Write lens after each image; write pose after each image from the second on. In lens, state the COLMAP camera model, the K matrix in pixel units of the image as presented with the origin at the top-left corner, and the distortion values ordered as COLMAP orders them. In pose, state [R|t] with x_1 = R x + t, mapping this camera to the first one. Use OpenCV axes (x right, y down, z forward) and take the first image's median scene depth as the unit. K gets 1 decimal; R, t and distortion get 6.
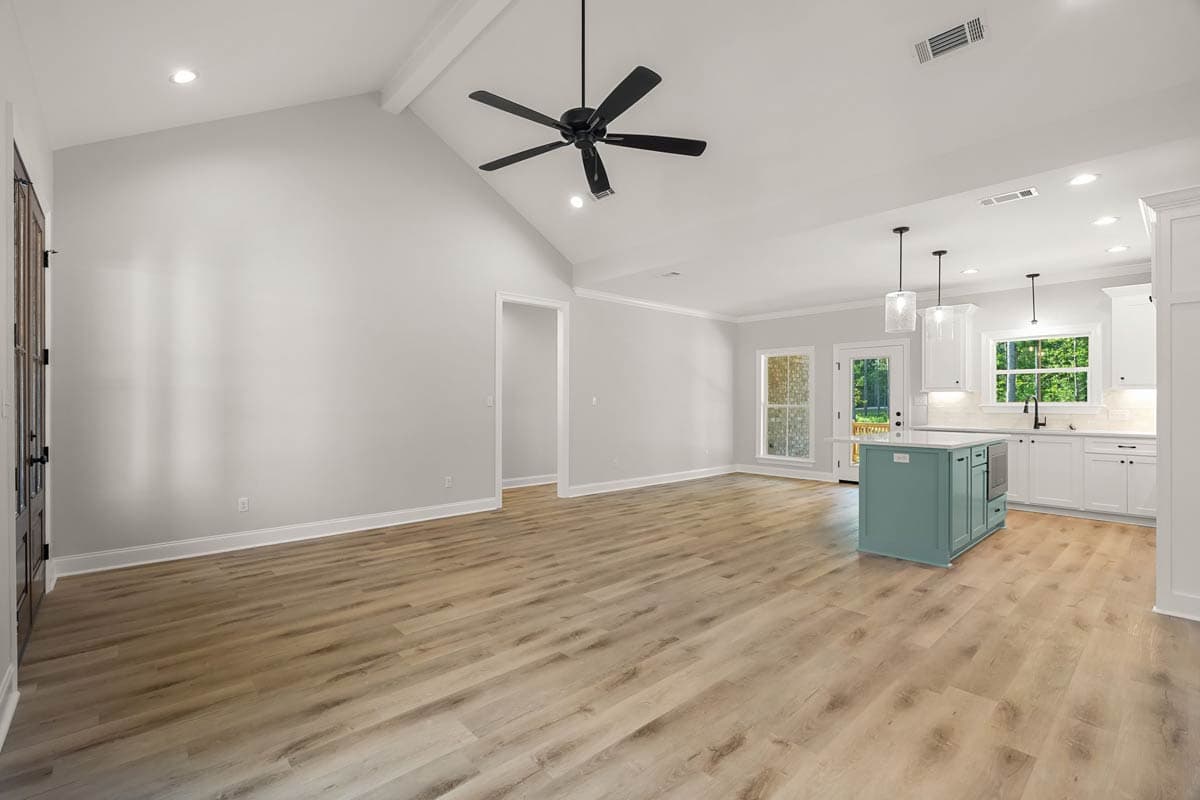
lens RADIAL K [[537.7, 0, 596.6], [0, 537.7, 401.9], [0, 0, 1]] dist [-0.001781, 0.000009]
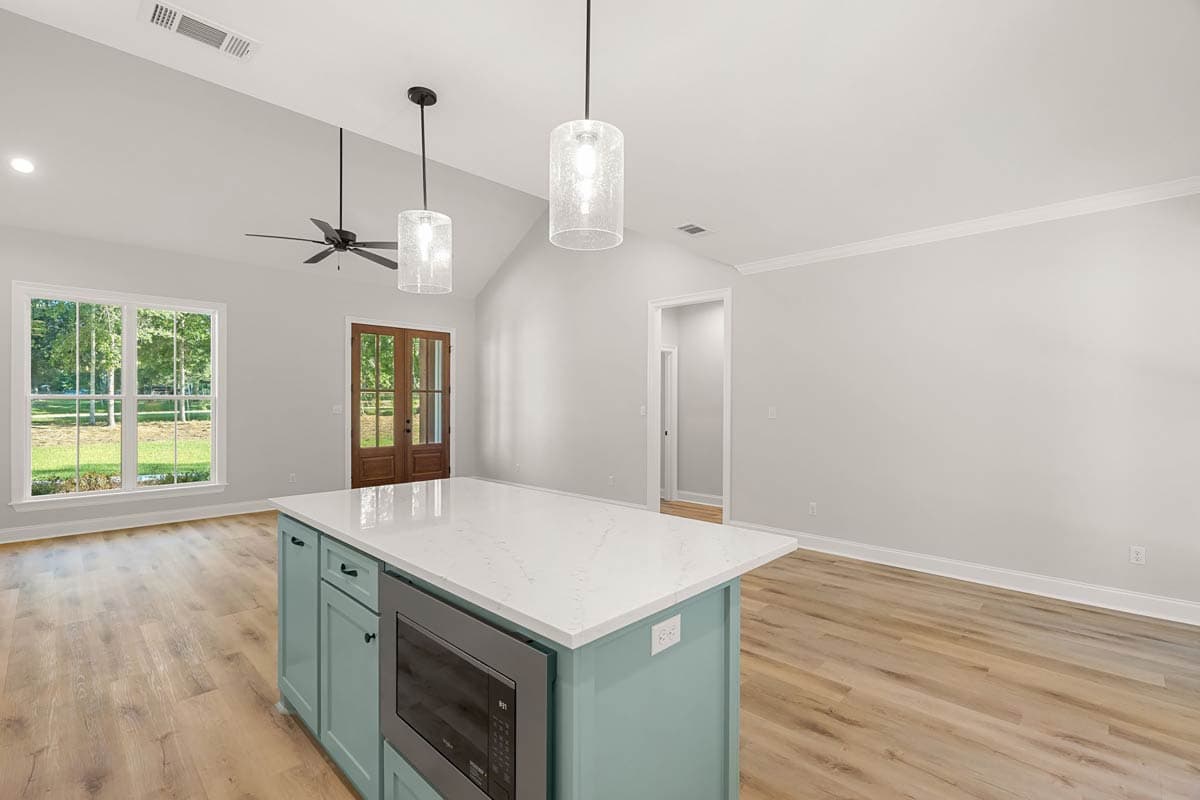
lens RADIAL K [[537.7, 0, 596.6], [0, 537.7, 401.9], [0, 0, 1]] dist [-0.001781, 0.000009]
pose [[0.063630, 0.000600, -0.997973, 1.186689], [-0.002695, 0.999996, 0.000429, -0.026972], [0.997970, 0.002662, 0.063632, 1.227236]]
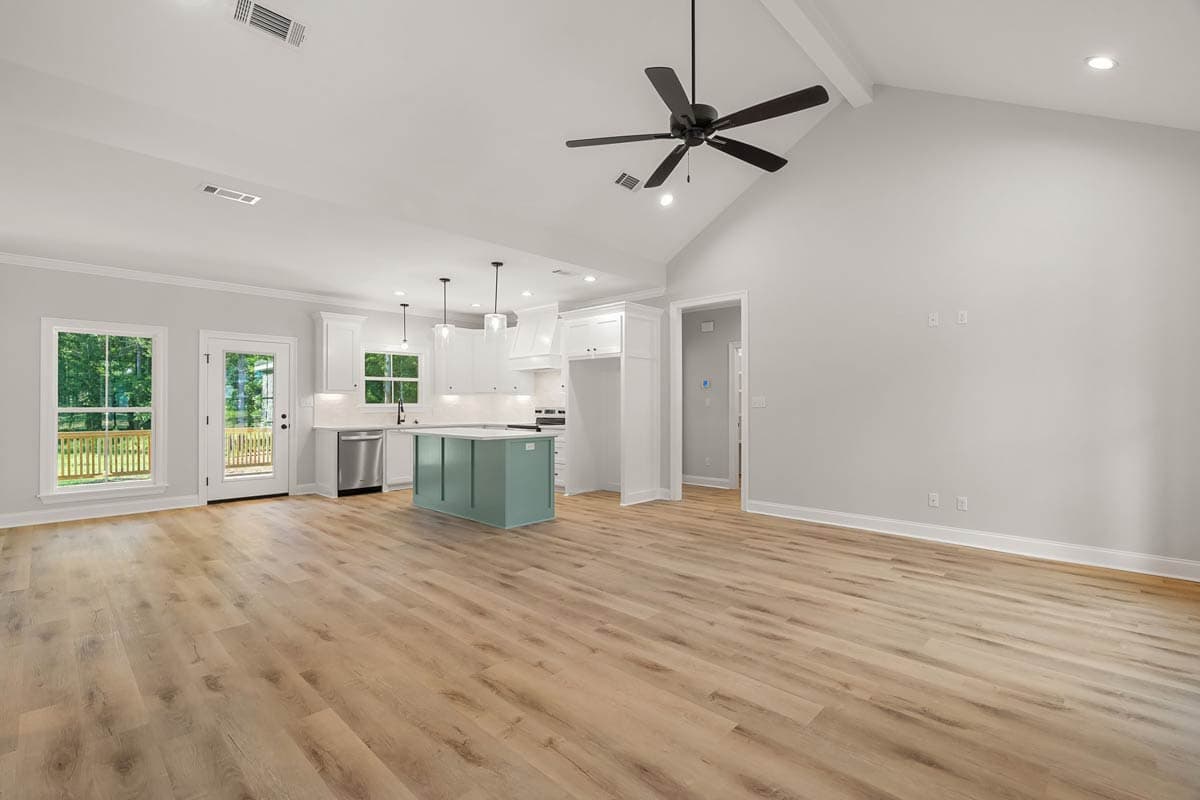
lens RADIAL K [[537.7, 0, 596.6], [0, 537.7, 401.9], [0, 0, 1]] dist [-0.001781, 0.000009]
pose [[-0.073801, 0.003402, 0.997267, -0.741036], [-0.000465, 0.999994, -0.003445, 0.000631], [-0.997273, -0.000718, -0.073799, 0.931150]]
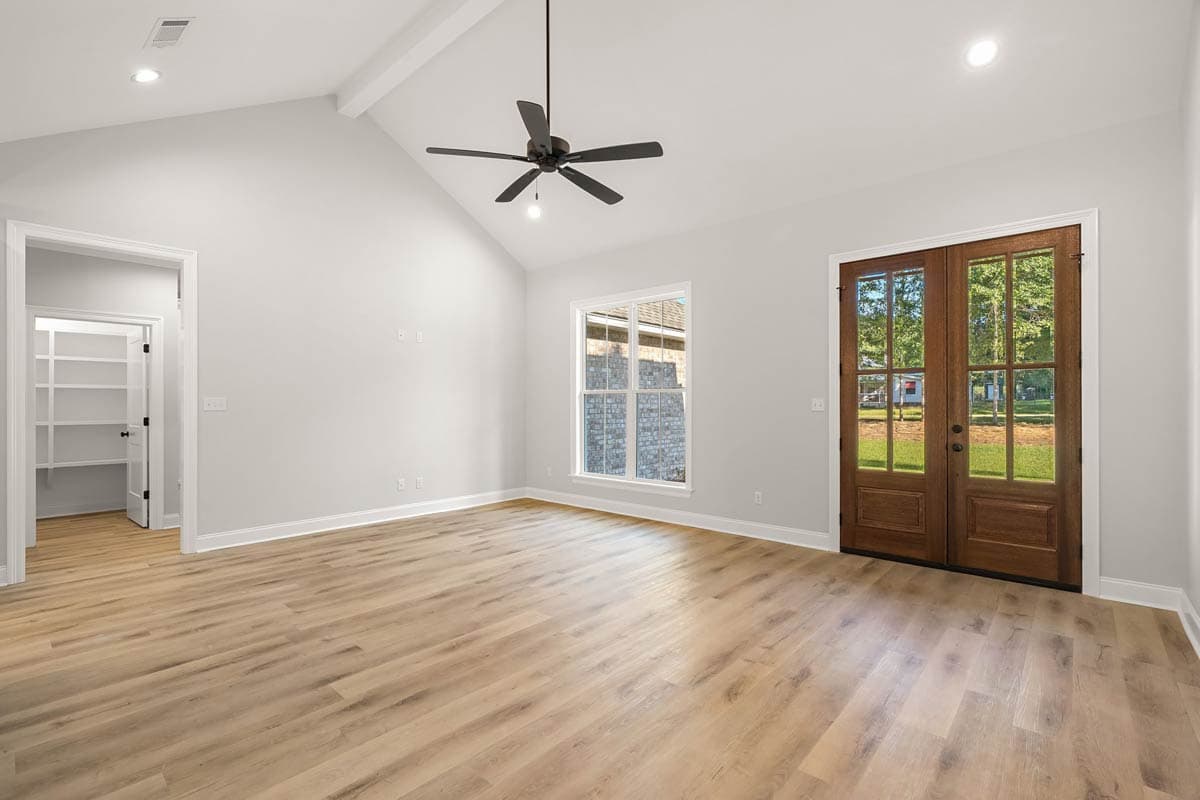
lens RADIAL K [[540.9, 0, 598.8], [0, 540.9, 404.1], [0, 0, 1]] dist [0.000517, 0.000298]
pose [[-0.993878, 0.000701, -0.110482, -0.002804], [0.000600, 0.999999, 0.000943, -0.001937], [0.110483, 0.000871, -0.993878, 1.561357]]
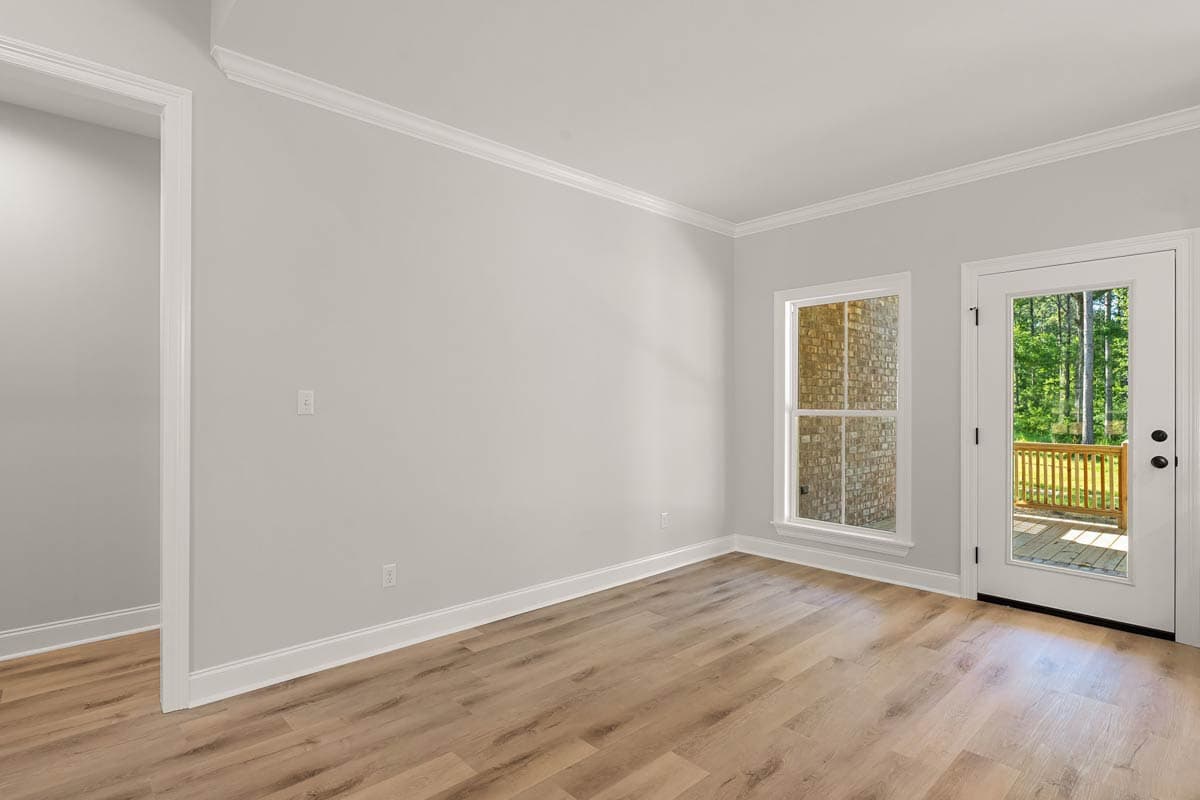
lens RADIAL K [[601.0, 0, 600.0], [0, 601.0, 400.0], [0, 0, 1]] dist [-0.000495, 0.000171]
pose [[0.999923, -0.000793, 0.012393, 0.304982], [0.000866, 0.999982, -0.005872, -0.000027], [-0.012389, 0.005882, 0.999906, 1.050914]]
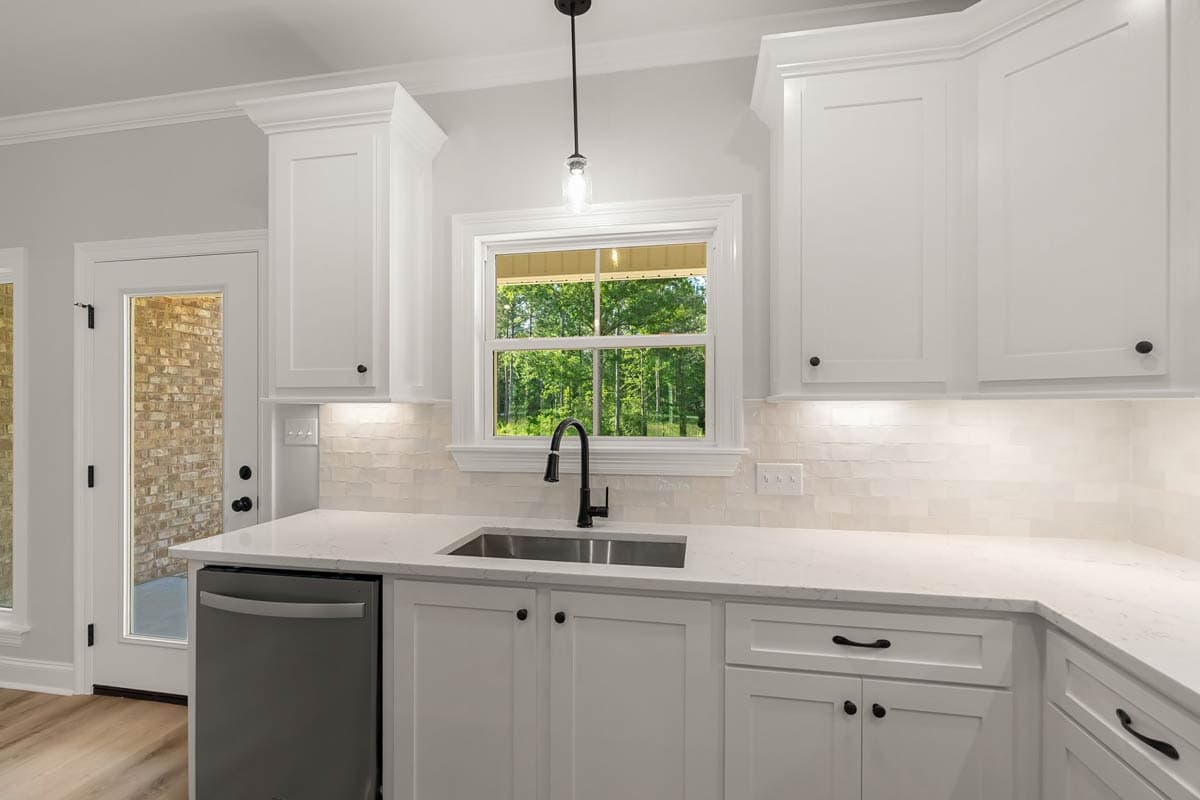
lens RADIAL K [[535.9, 0, 596.6], [0, 535.9, 404.9], [0, 0, 1]] dist [-0.000974, -0.000066]
pose [[0.798197, 0.001819, 0.602393, 0.954553], [0.002217, 0.999980, -0.005957, -0.025303], [-0.602392, 0.006090, 0.798177, 1.120878]]
